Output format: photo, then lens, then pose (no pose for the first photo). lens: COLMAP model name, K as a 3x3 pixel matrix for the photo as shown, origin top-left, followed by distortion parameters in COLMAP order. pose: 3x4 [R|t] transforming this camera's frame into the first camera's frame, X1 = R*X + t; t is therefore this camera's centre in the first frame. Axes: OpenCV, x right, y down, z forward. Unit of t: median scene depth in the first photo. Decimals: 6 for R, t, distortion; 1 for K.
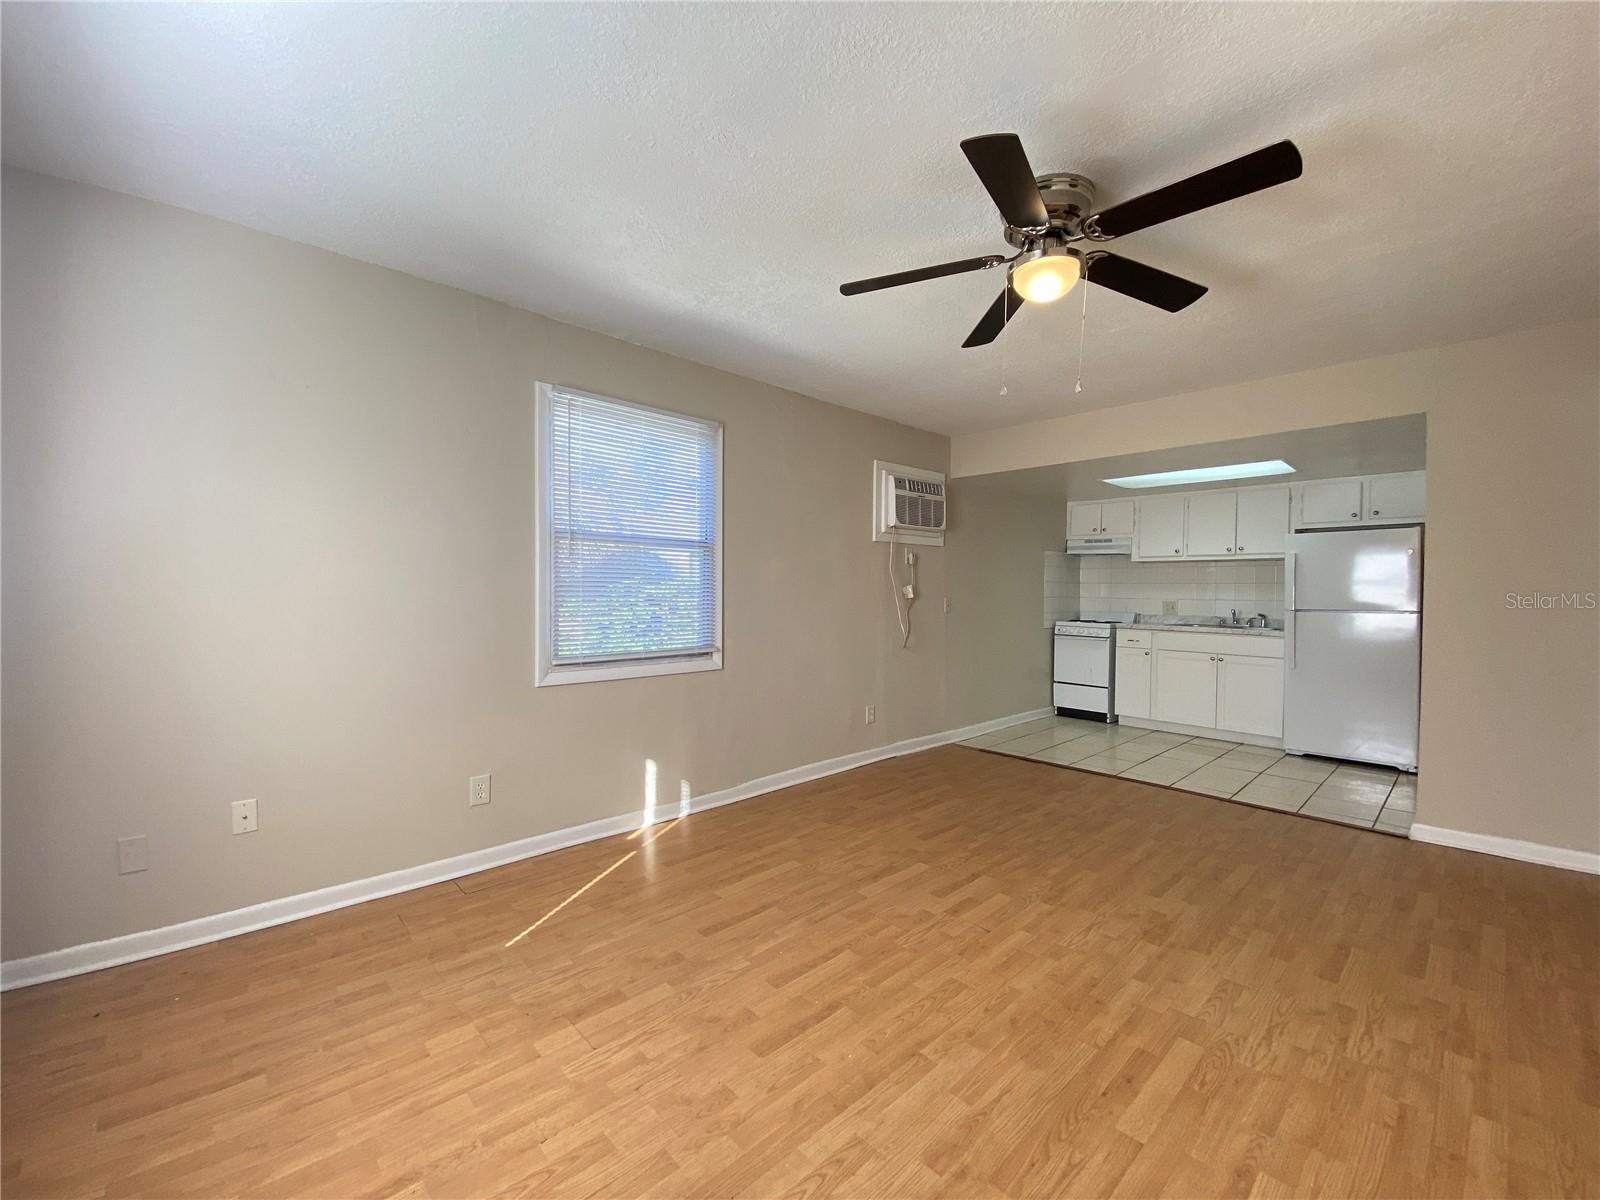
lens RADIAL K [[646.3, 0, 797.3], [0, 646.3, 589.1], [0, 0, 1]] dist [-0.022438, -0.002678]
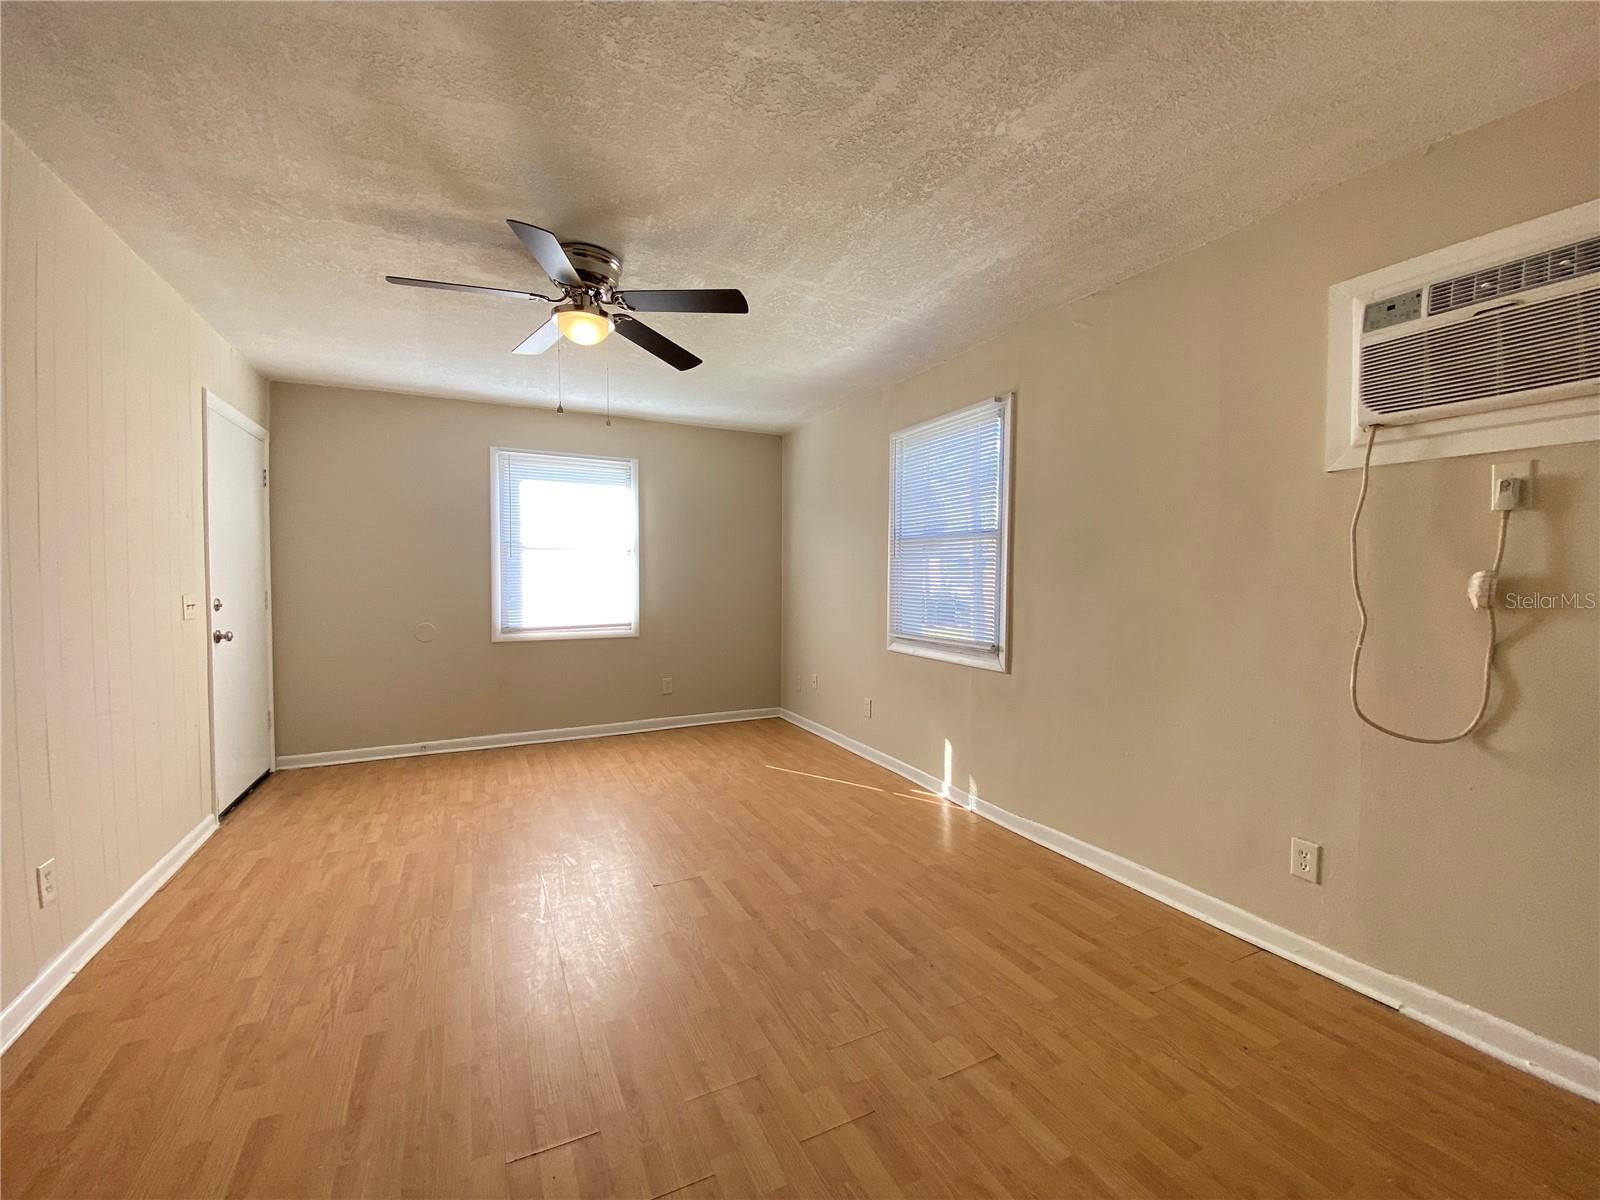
lens RADIAL K [[646.3, 0, 799.8], [0, 646.3, 602.9], [0, 0, 1]] dist [-0.022438, -0.002678]
pose [[-0.268466, 0.036624, -0.962593, 0.975916], [-0.024091, 0.998709, 0.044717, -0.010223], [0.962988, 0.035194, -0.267237, 1.153895]]
